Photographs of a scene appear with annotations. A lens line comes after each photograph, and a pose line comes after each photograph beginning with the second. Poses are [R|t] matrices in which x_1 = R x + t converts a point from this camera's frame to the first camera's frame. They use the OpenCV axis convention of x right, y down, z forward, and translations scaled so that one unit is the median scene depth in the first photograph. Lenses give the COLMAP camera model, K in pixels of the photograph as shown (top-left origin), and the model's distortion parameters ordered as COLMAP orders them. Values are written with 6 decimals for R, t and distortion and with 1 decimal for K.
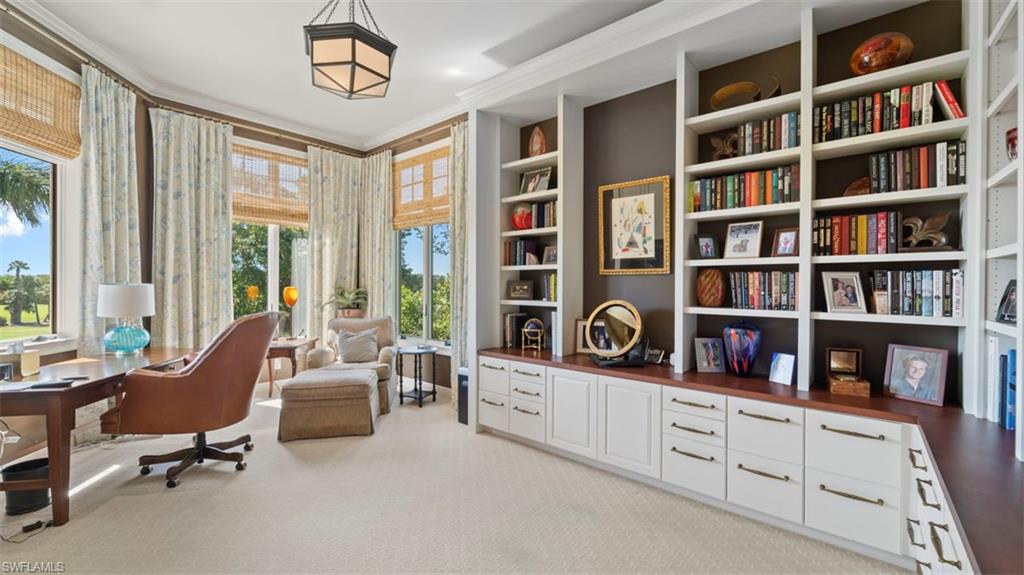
lens RADIAL K [[414.8, 0, 516.8], [0, 414.8, 281.8], [0, 0, 1]] dist [0.003441, -0.003319]
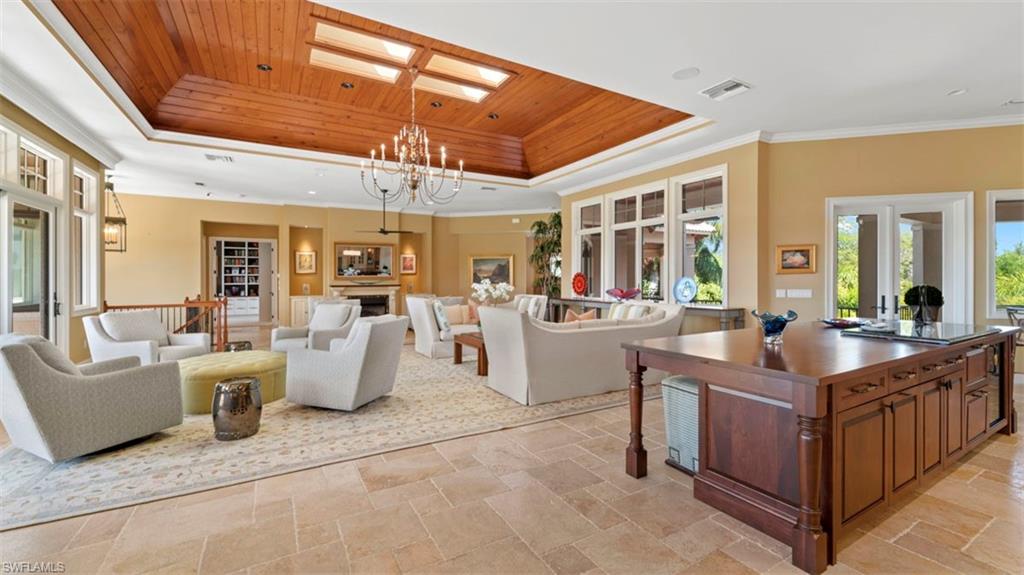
lens RADIAL K [[414.8, 0, 510.8], [0, 414.8, 278.6], [0, 0, 1]] dist [0.003441, -0.003319]
pose [[0.336927, -0.000042, 0.941531, -3.326434], [0.003588, 0.999993, -0.001239, 0.018999], [-0.941524, 0.003795, 0.336925, -4.191621]]
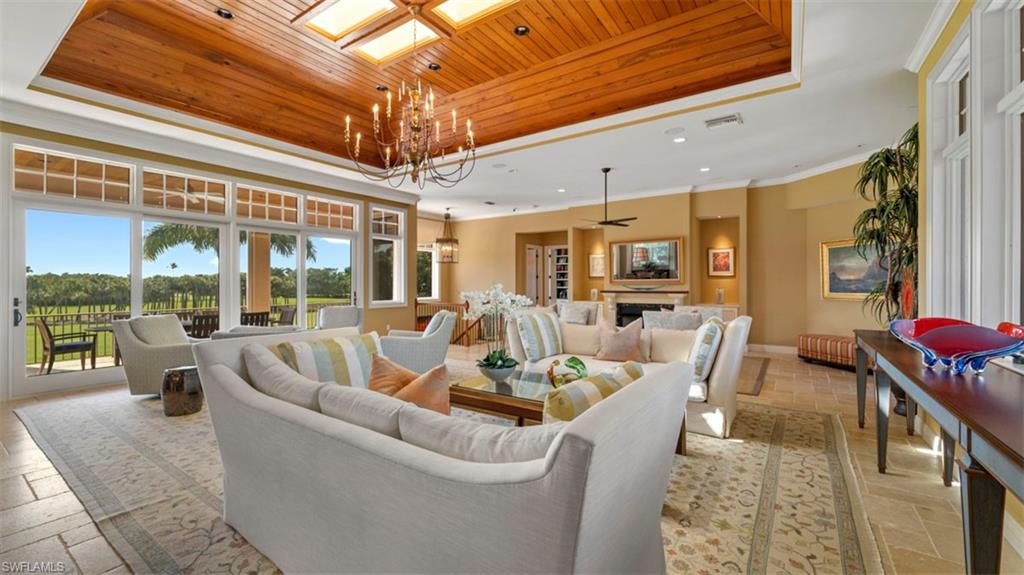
lens RADIAL K [[414.8, 0, 512.9], [0, 414.8, 283.9], [0, 0, 1]] dist [0.003441, -0.003319]
pose [[0.994966, -0.000453, 0.100215, -1.273269], [0.000369, 1.000000, 0.000858, 0.012381], [-0.100215, -0.000816, 0.994965, -4.651655]]
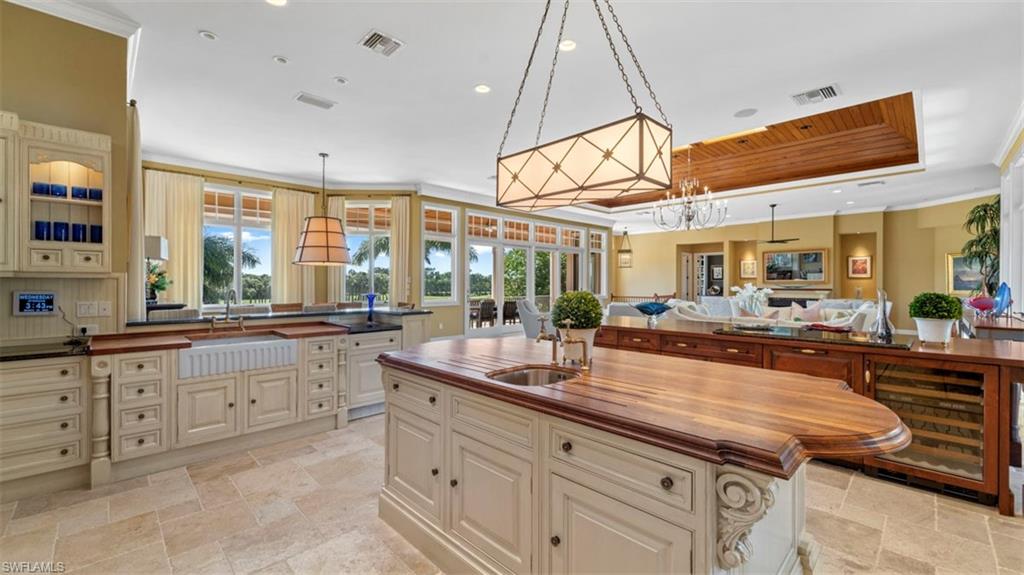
lens RADIAL K [[414.8, 0, 508.0], [0, 414.8, 282.4], [0, 0, 1]] dist [0.003441, -0.003319]
pose [[0.994955, 0.002930, -0.100278, -2.525398], [-0.003078, 0.999994, -0.001317, 0.021732], [0.100273, 0.001619, 0.994959, -6.233297]]
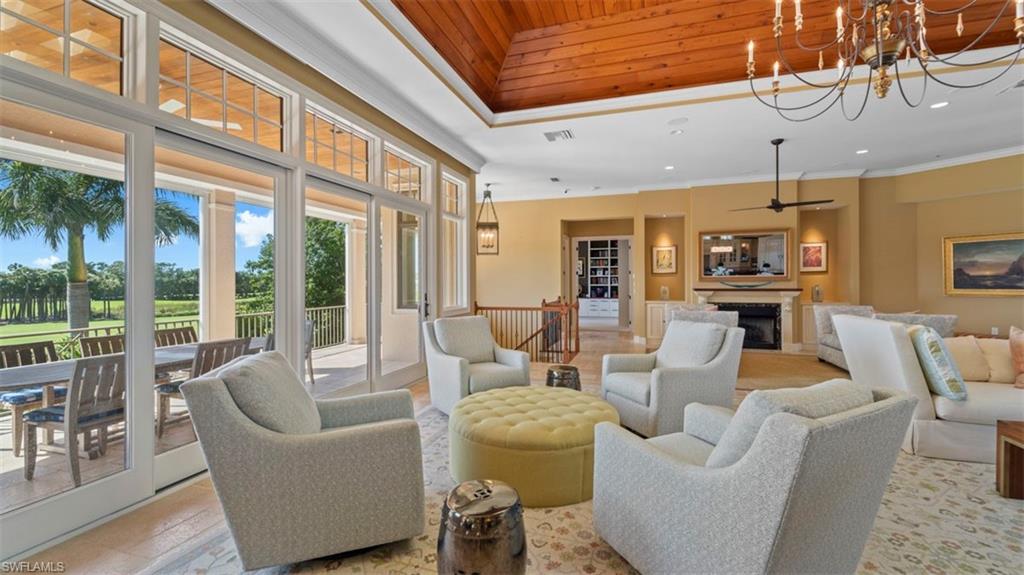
lens RADIAL K [[414.8, 0, 511.8], [0, 414.8, 279.0], [0, 0, 1]] dist [0.003441, -0.003319]
pose [[0.922859, -0.000944, 0.385136, -2.568632], [0.003185, 0.999982, -0.005180, 0.015519], [-0.385124, 0.006007, 0.922845, -3.516203]]
